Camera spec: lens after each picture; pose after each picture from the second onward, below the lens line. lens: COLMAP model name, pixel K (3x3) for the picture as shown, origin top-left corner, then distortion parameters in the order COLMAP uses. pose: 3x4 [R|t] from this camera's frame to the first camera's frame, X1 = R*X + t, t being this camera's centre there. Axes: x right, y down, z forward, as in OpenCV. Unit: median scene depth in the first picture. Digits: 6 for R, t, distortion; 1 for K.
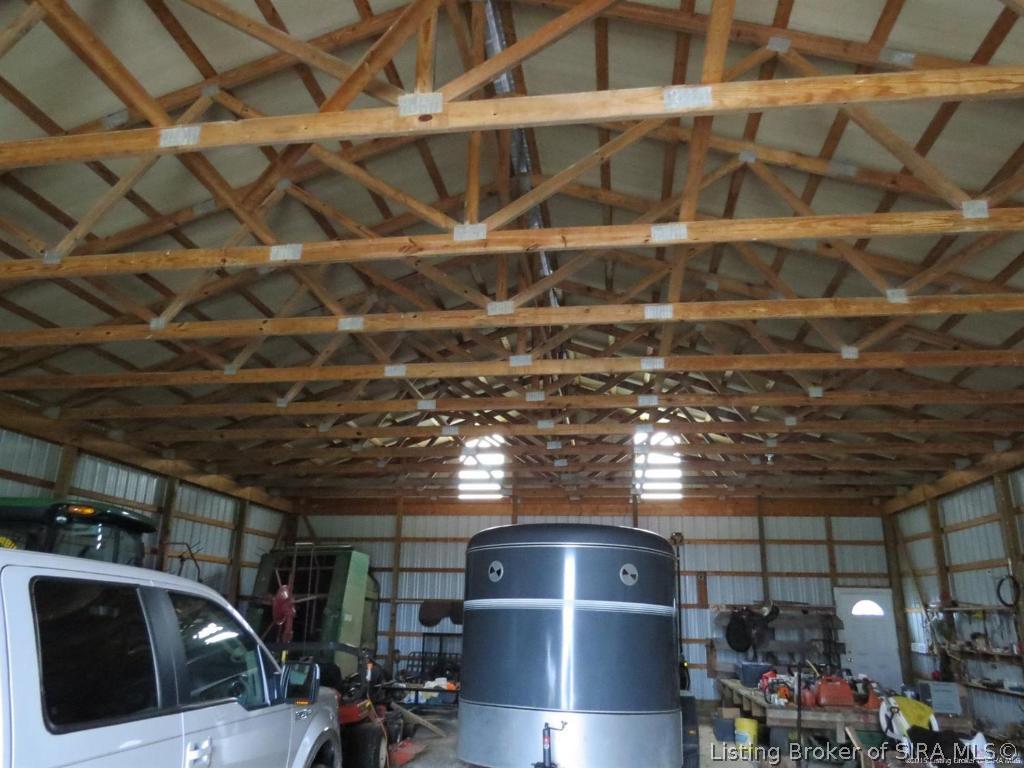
lens RADIAL K [[738.2, 0, 512.2], [0, 738.2, 386.3], [0, 0, 1]] dist [-0.012779, 0.001778]
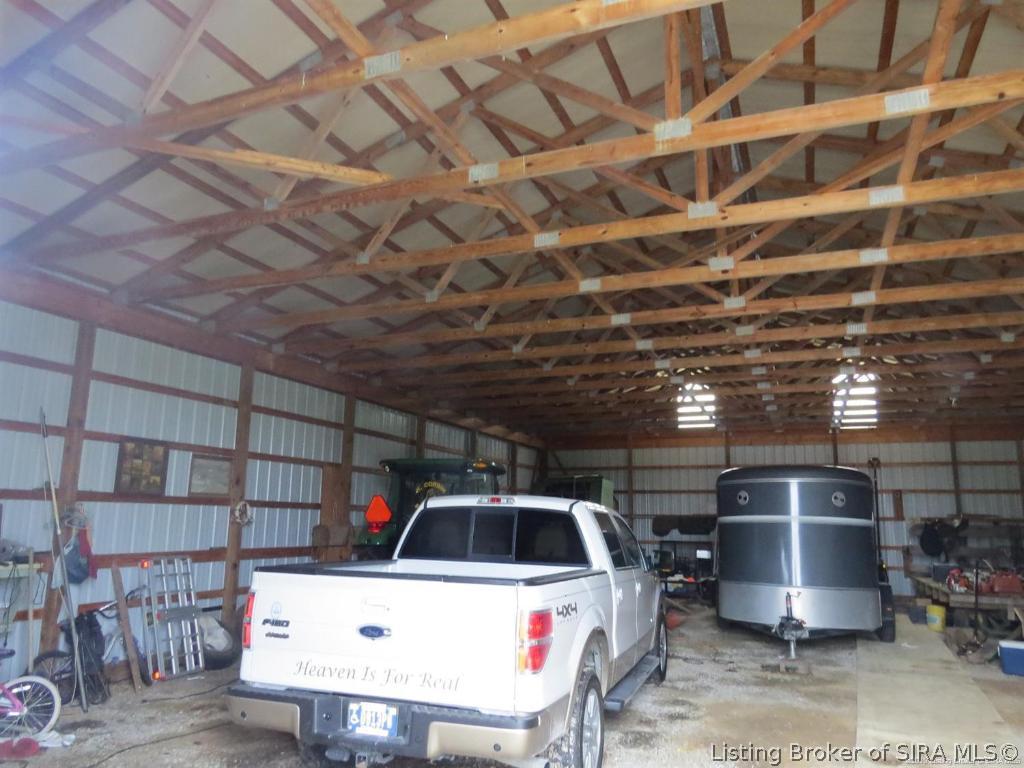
lens RADIAL K [[738.2, 0, 513.0], [0, 738.2, 382.9], [0, 0, 1]] dist [-0.012779, 0.001778]
pose [[0.971153, -0.048454, -0.233484, -0.061791], [0.072941, 0.992568, 0.097407, -0.086010], [0.227029, -0.111628, 0.967469, -0.282141]]
